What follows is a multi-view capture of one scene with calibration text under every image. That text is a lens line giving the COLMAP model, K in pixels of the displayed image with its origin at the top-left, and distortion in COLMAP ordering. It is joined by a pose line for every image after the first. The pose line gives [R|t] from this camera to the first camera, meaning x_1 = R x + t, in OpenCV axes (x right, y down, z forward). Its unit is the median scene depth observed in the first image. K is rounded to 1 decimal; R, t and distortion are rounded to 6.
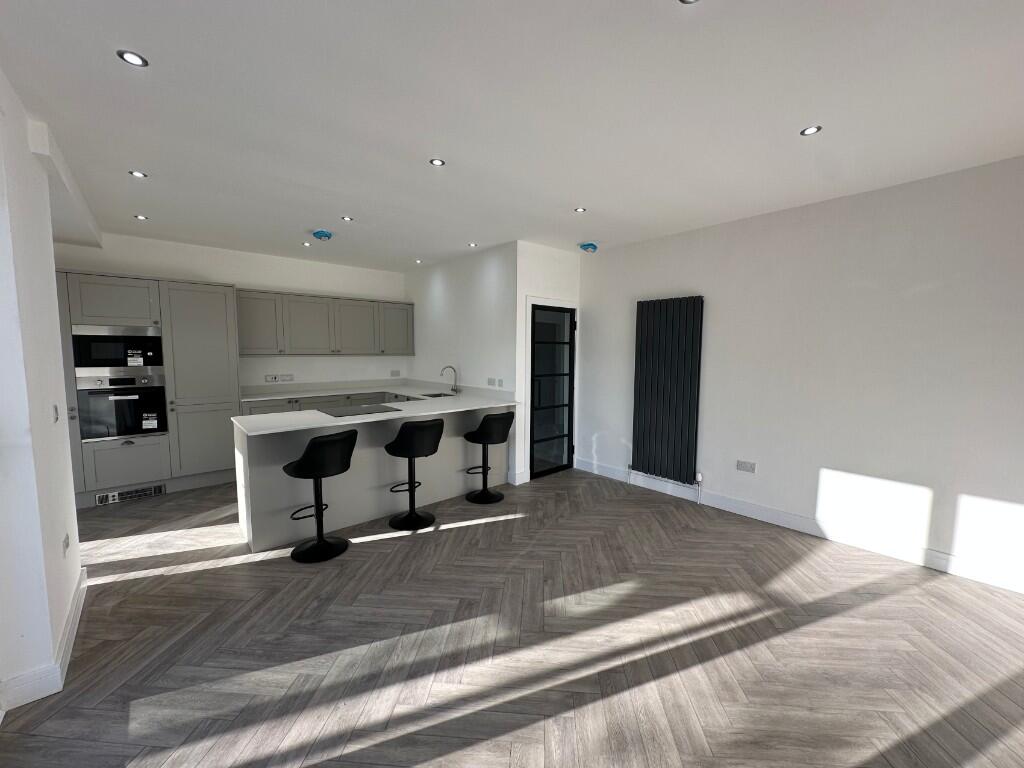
lens RADIAL K [[406.1, 0, 512.0], [0, 406.1, 384.0], [0, 0, 1]] dist [-0.002102, -0.000419]
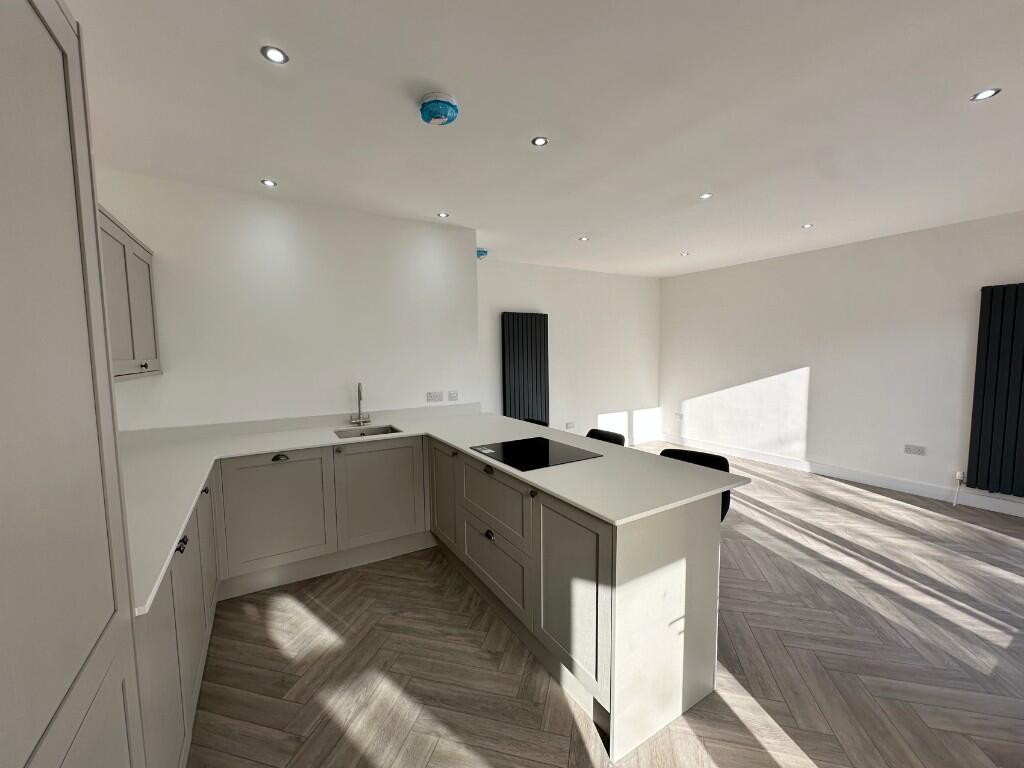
lens RADIAL K [[408.9, 0, 512.0], [0, 408.9, 384.0], [0, 0, 1]] dist [-0.002299, 0.000171]
pose [[0.168822, -0.083934, 0.982066, -0.968664], [0.097217, 0.992927, 0.068150, -0.083317], [-0.980840, 0.083968, 0.175788, 0.892509]]
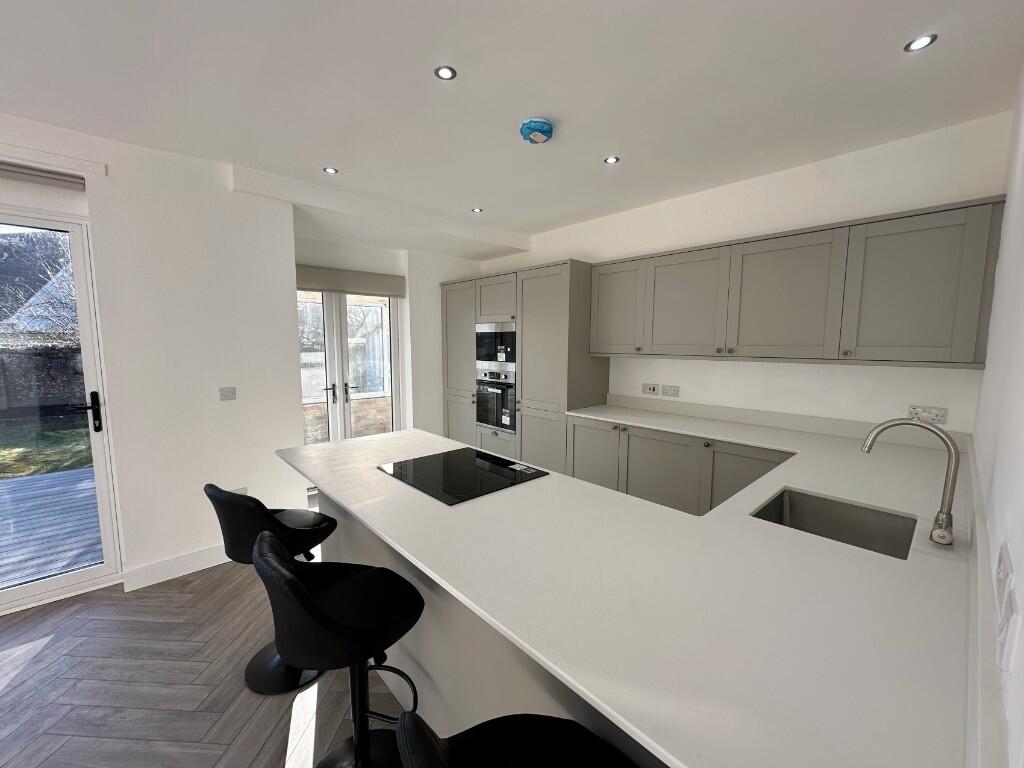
lens RADIAL K [[406.1, 0, 512.0], [0, 406.1, 384.0], [0, 0, 1]] dist [-0.002102, -0.000419]
pose [[0.029508, 0.098140, -0.994735, 0.098813], [-0.088649, 0.991504, 0.095192, -0.088857], [0.995626, 0.085373, 0.037957, 1.005523]]
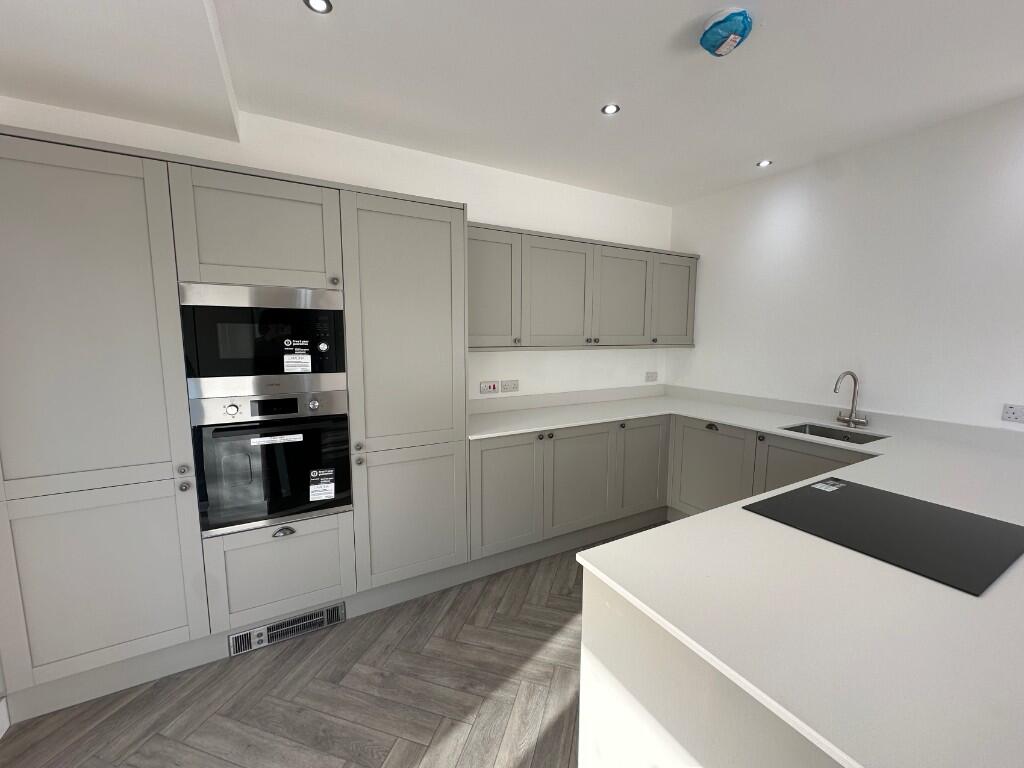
lens RADIAL K [[412.2, 0, 512.0], [0, 412.2, 384.0], [0, 0, 1]] dist [-0.000938, -0.000129]
pose [[0.977654, 0.023254, -0.208932, -0.591552], [-0.016522, 0.999288, 0.033912, -0.052522], [0.209572, -0.029703, 0.977342, 0.588937]]
